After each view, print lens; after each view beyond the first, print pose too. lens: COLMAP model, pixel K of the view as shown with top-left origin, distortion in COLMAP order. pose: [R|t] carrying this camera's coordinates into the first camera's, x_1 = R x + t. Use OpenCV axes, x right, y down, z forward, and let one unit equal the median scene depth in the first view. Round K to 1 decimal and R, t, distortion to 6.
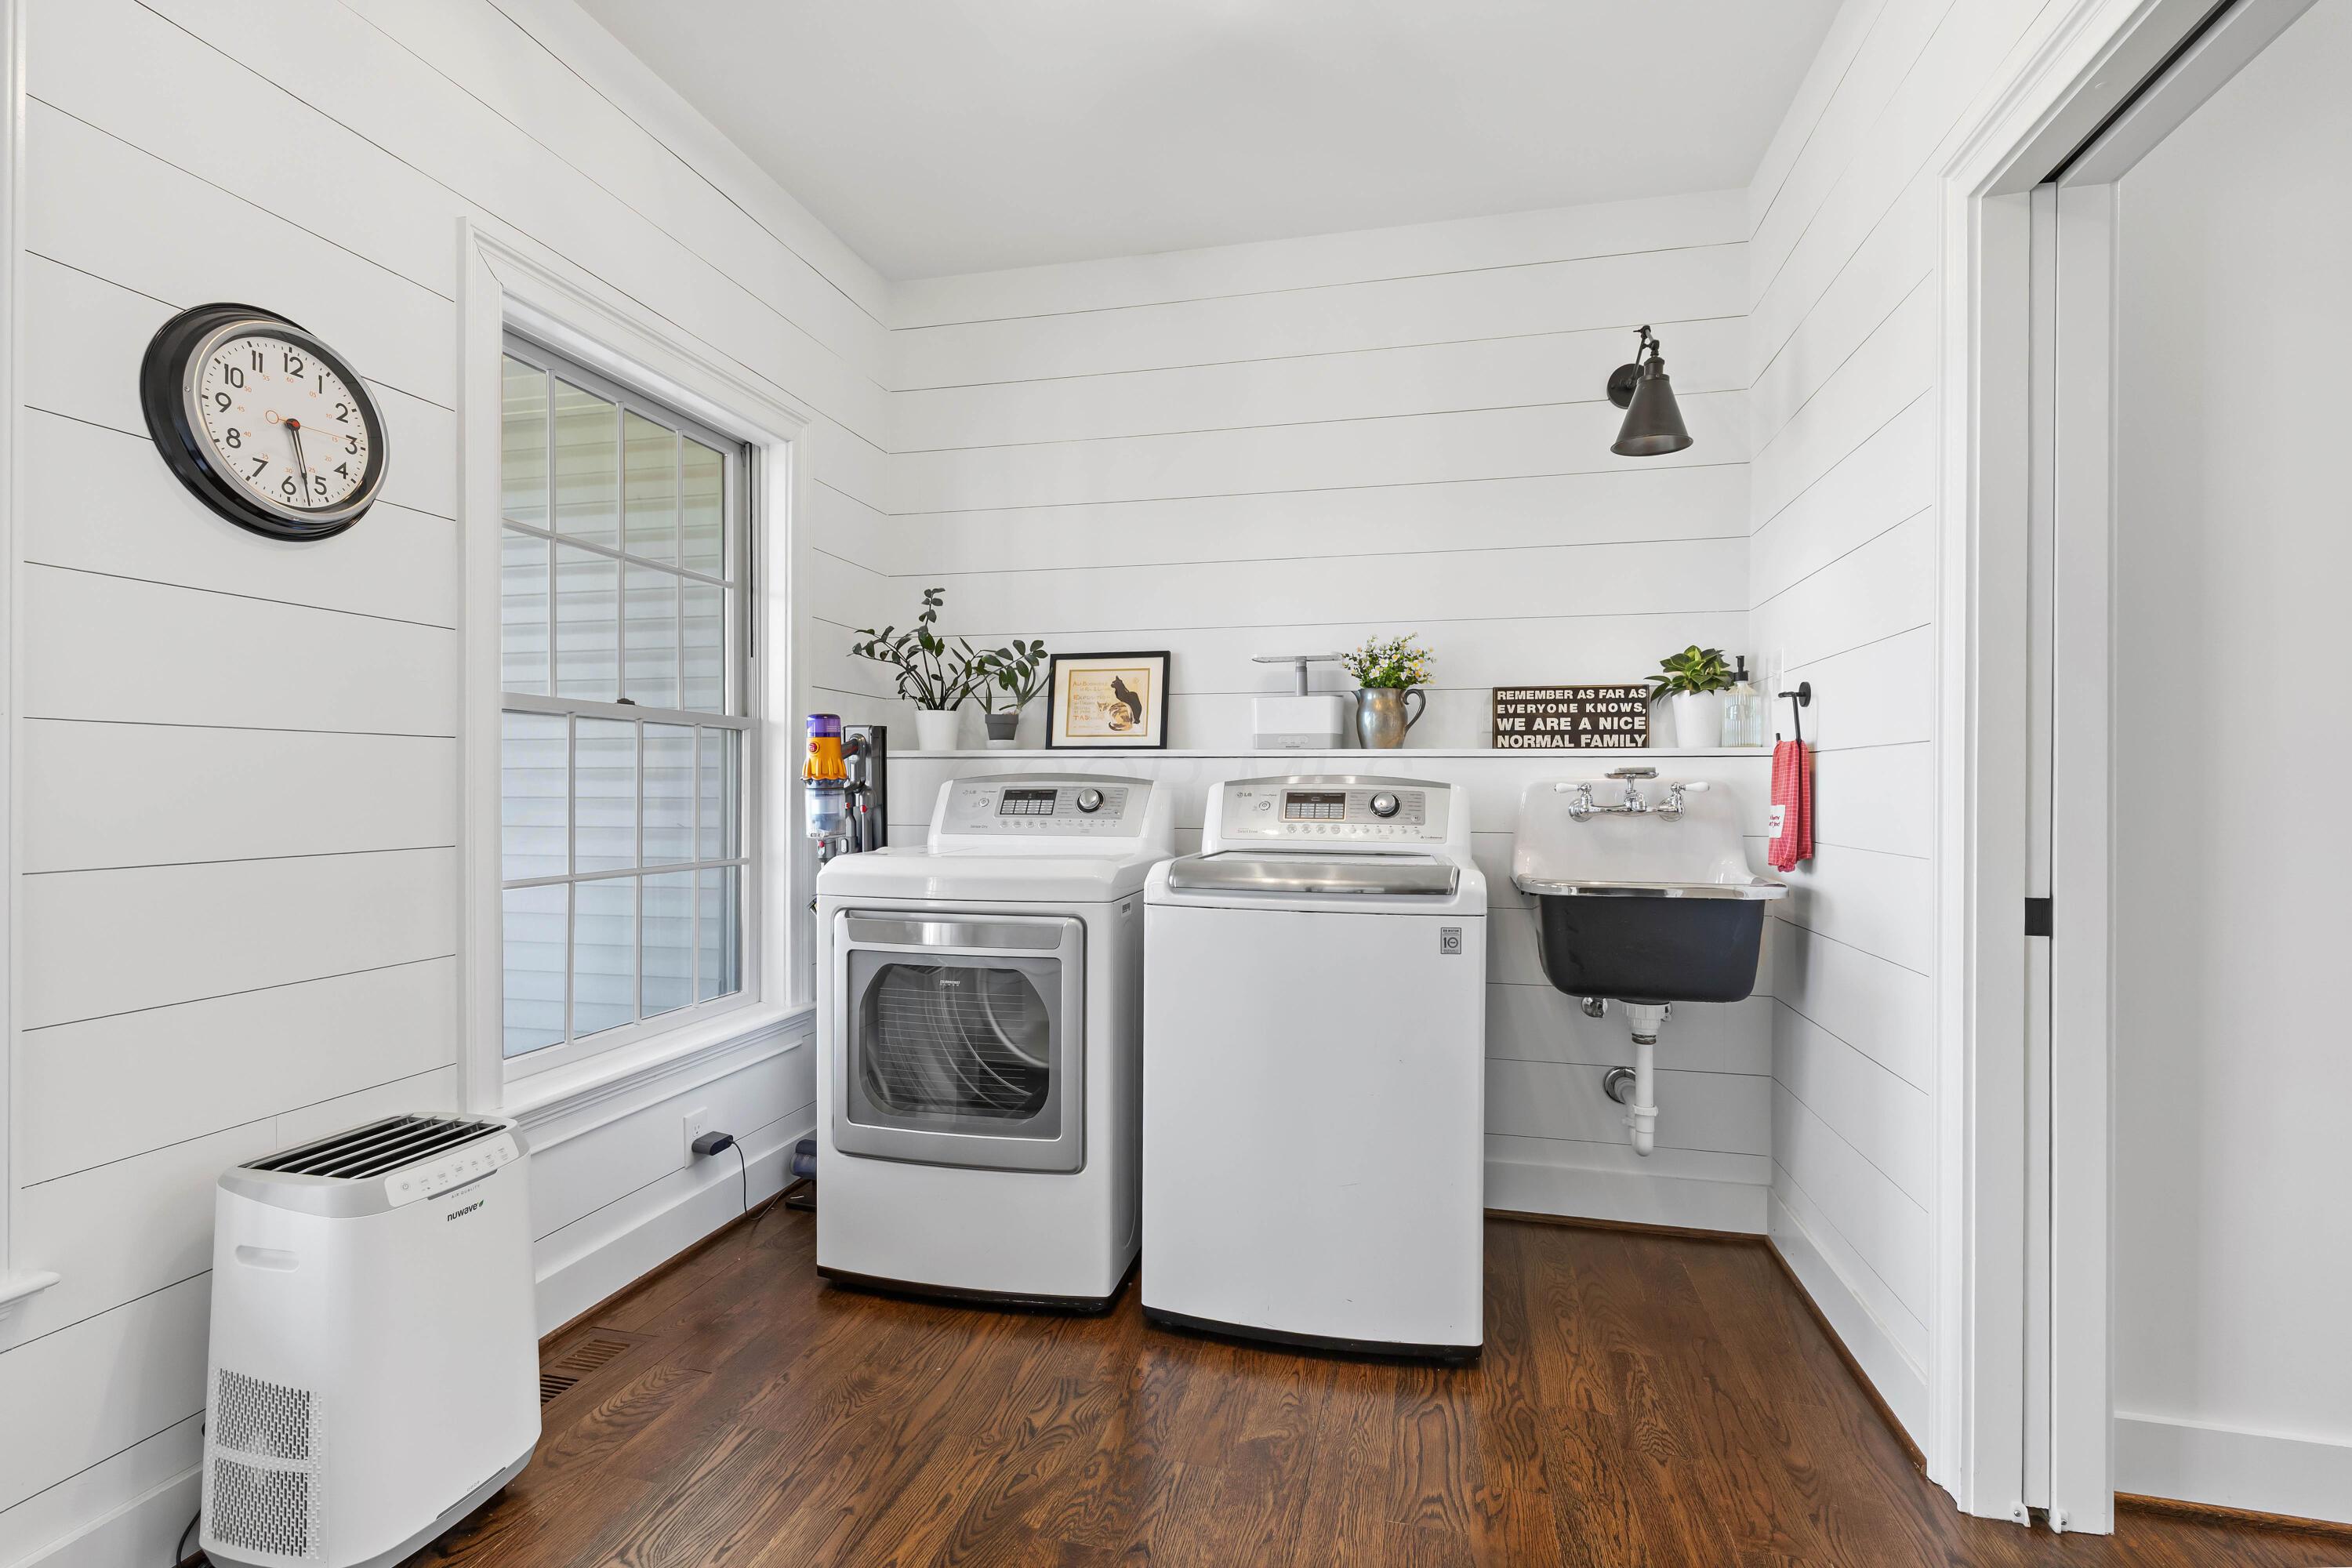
lens RADIAL K [[1063.1, 0, 1179.9], [0, 1063.1, 794.5], [0, 0, 1]] dist [0.001016, 0.000081]
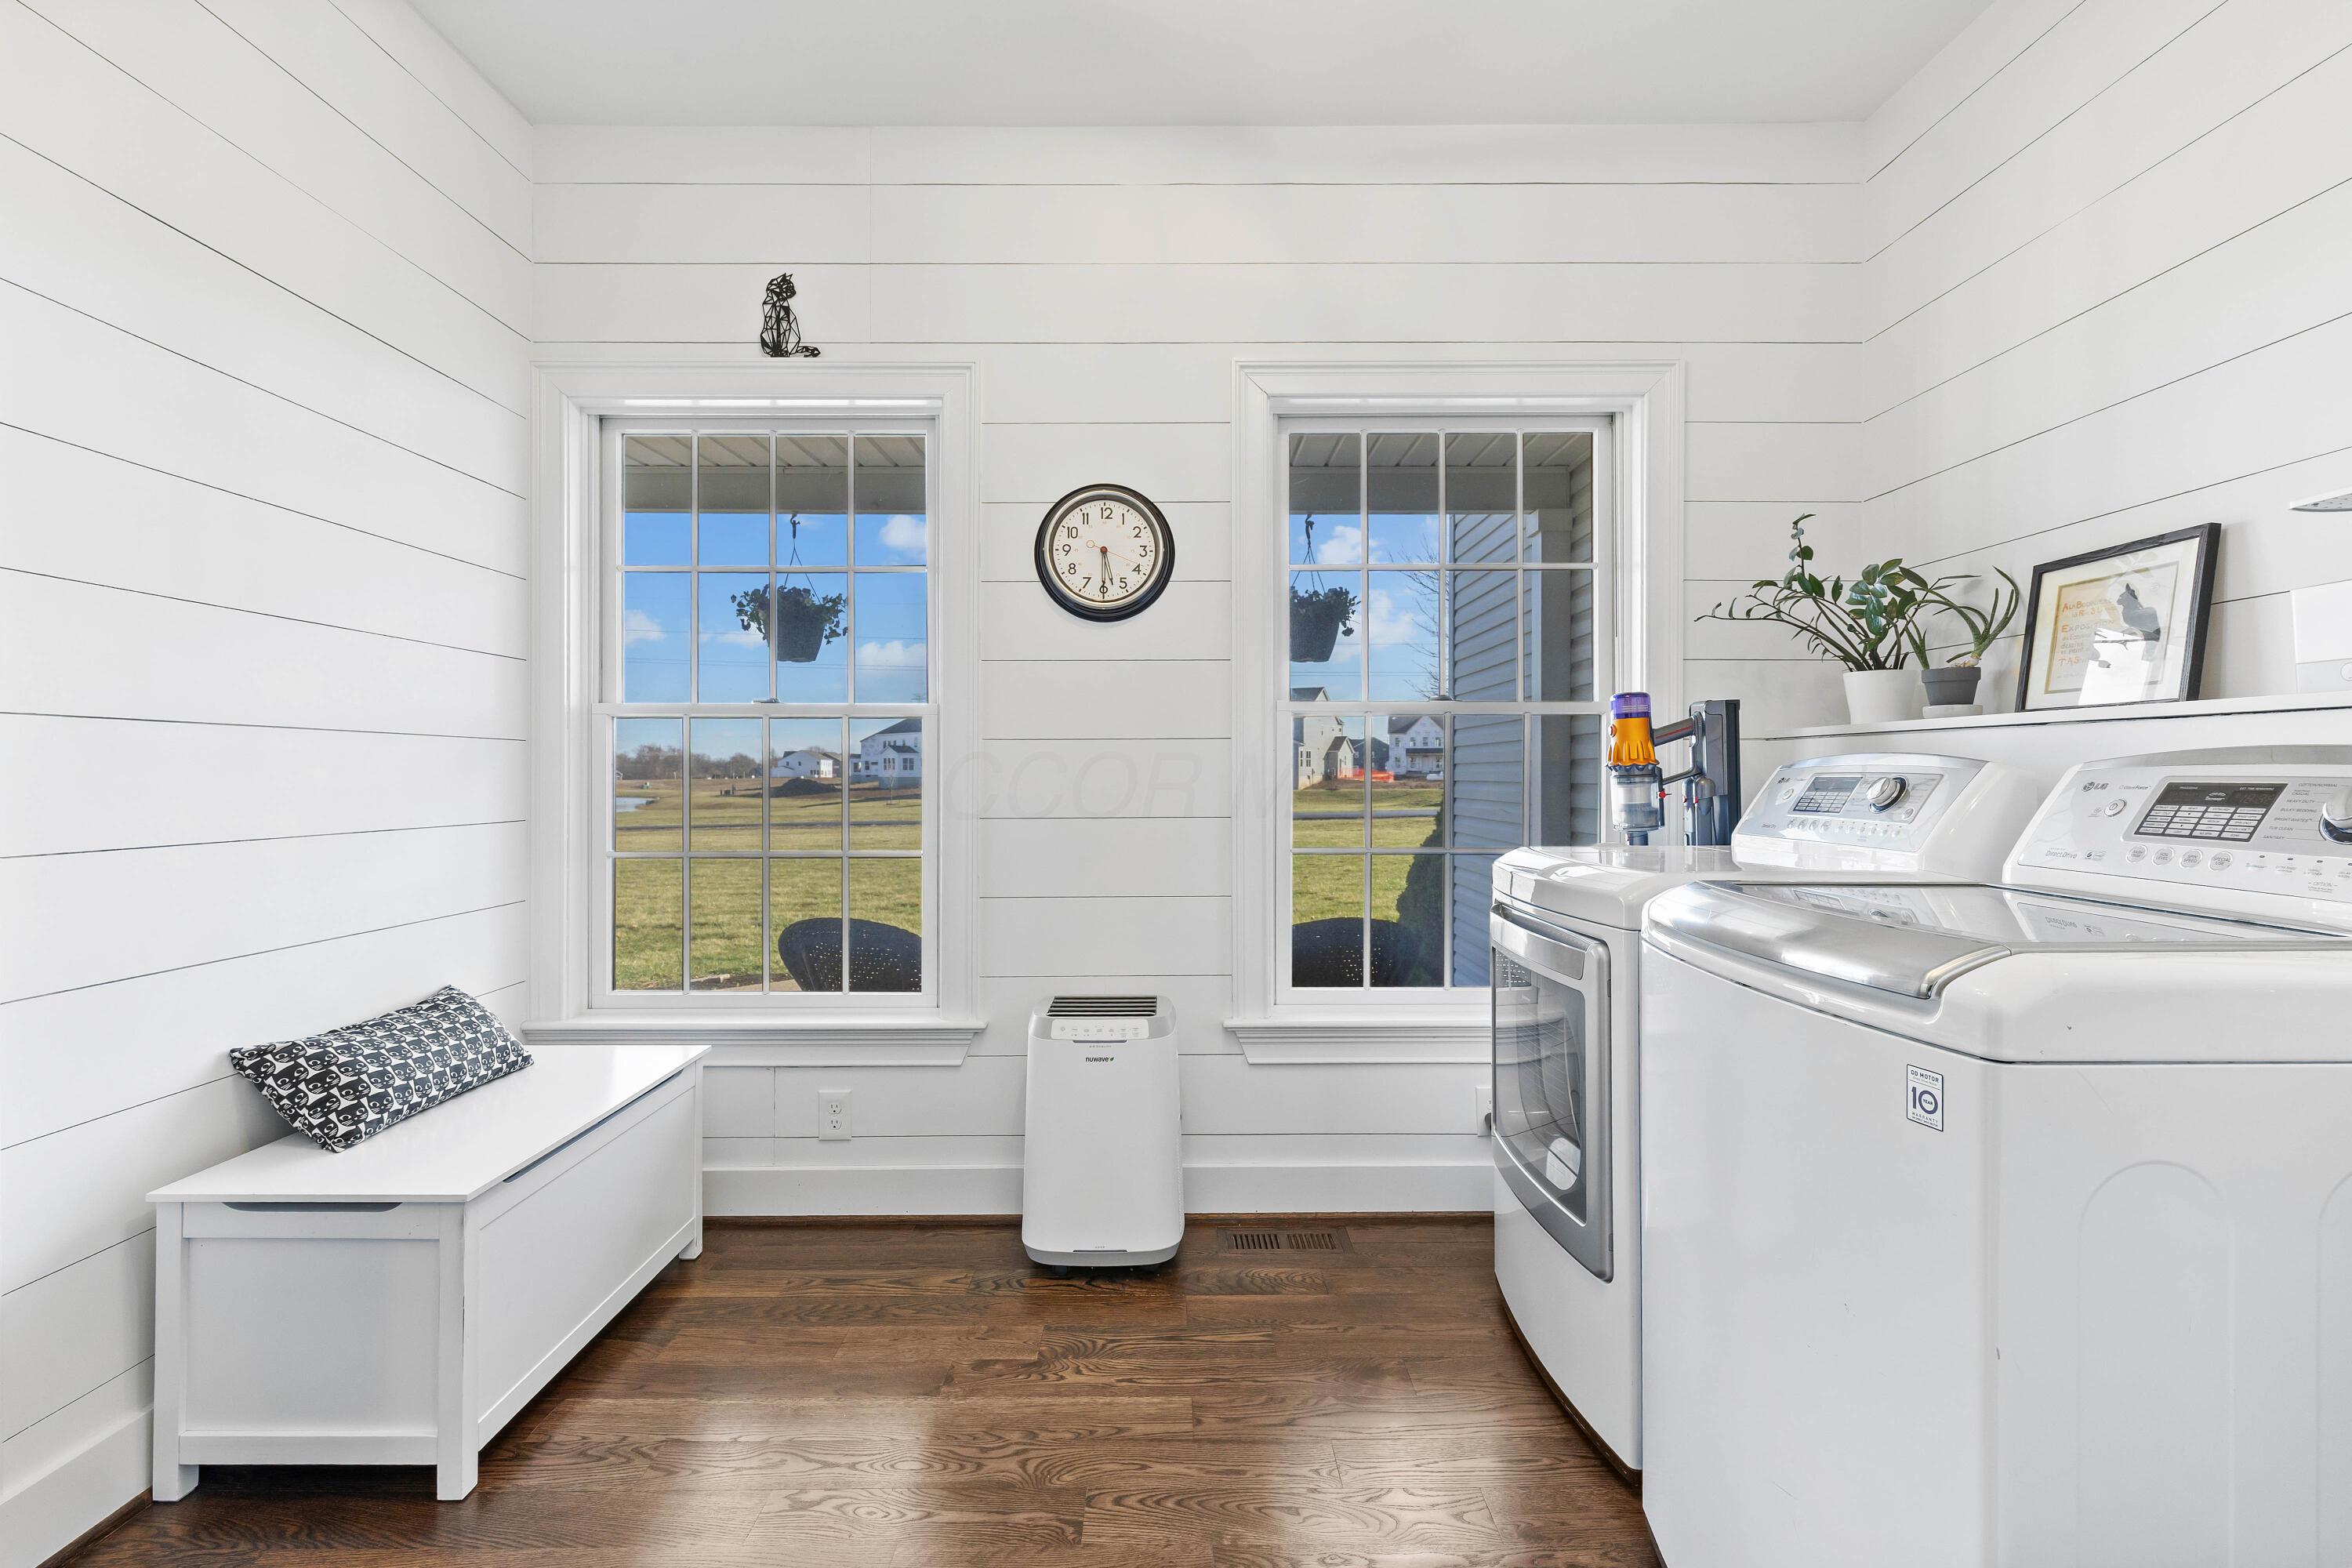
lens RADIAL K [[1075.2, 0, 1175.4], [0, 1075.2, 778.5], [0, 0, 1]] dist [0.000364, -0.000079]
pose [[0.260924, 0.002107, -0.965357, 0.447603], [-0.005021, 0.999987, 0.000825, -0.001696], [0.965346, 0.004632, 0.260931, 0.395184]]
